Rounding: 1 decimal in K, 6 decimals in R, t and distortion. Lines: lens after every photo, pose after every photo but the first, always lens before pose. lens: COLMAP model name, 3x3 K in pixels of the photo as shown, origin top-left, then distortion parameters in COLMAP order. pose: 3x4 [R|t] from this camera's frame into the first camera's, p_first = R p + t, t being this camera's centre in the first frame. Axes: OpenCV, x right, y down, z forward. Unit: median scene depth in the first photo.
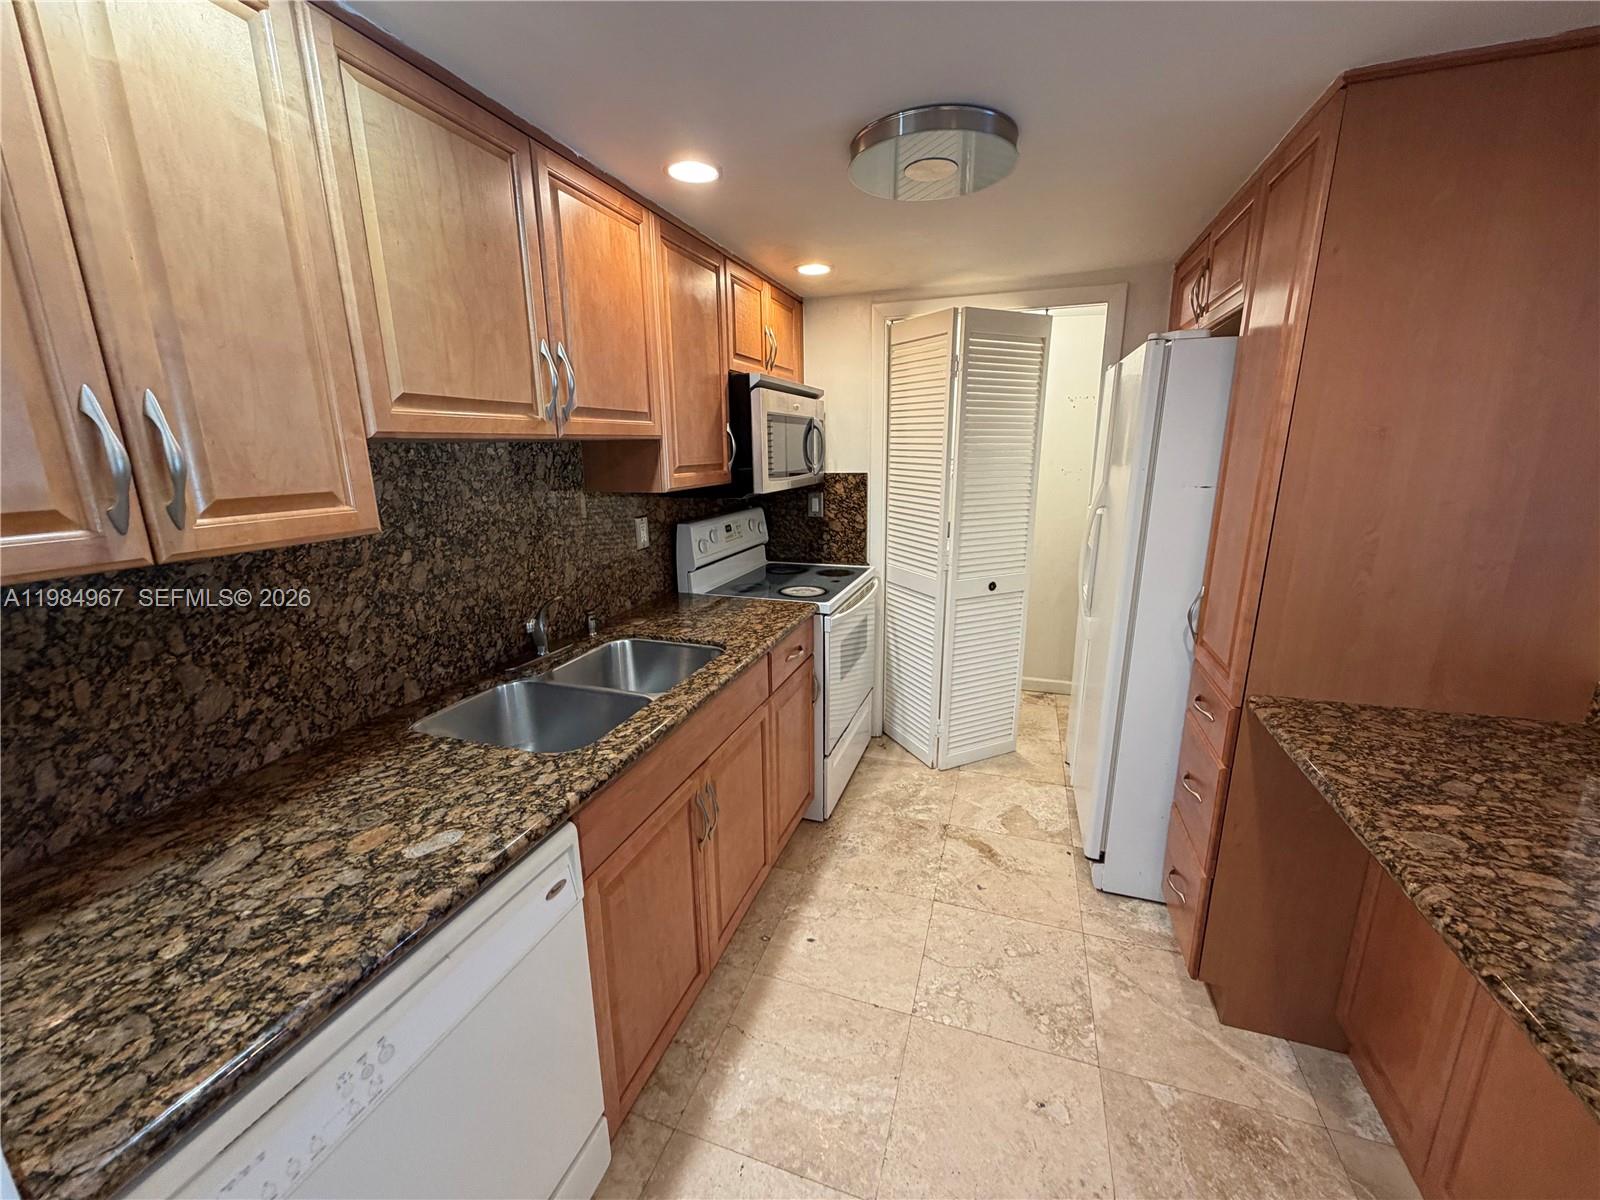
lens RADIAL K [[635.8, 0, 799.1], [0, 635.8, 598.0], [0, 0, 1]] dist [0.002066, 0.000186]
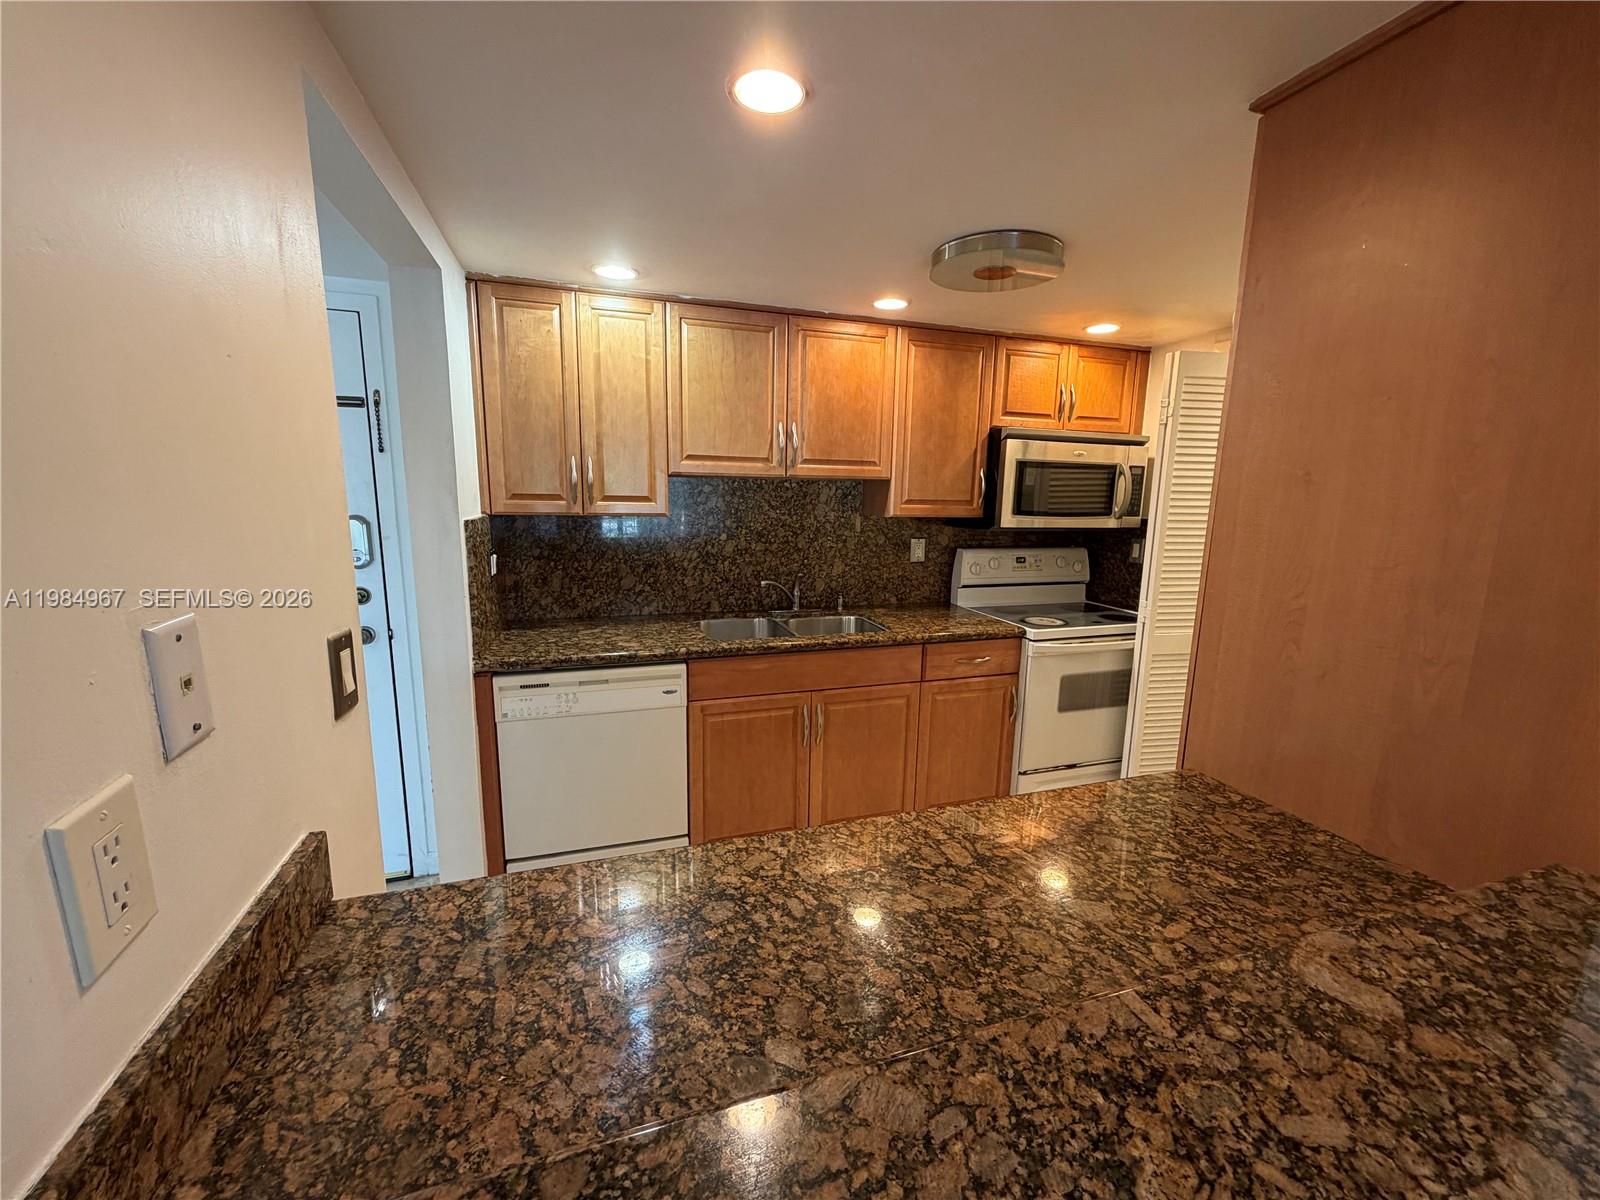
lens RADIAL K [[635.8, 0, 799.1], [0, 635.8, 598.0], [0, 0, 1]] dist [0.002066, 0.000186]
pose [[0.607073, 0.156956, -0.778991, 1.033591], [-0.211173, 0.976916, 0.032267, 0.006982], [0.766073, 0.144913, 0.626205, -0.005452]]
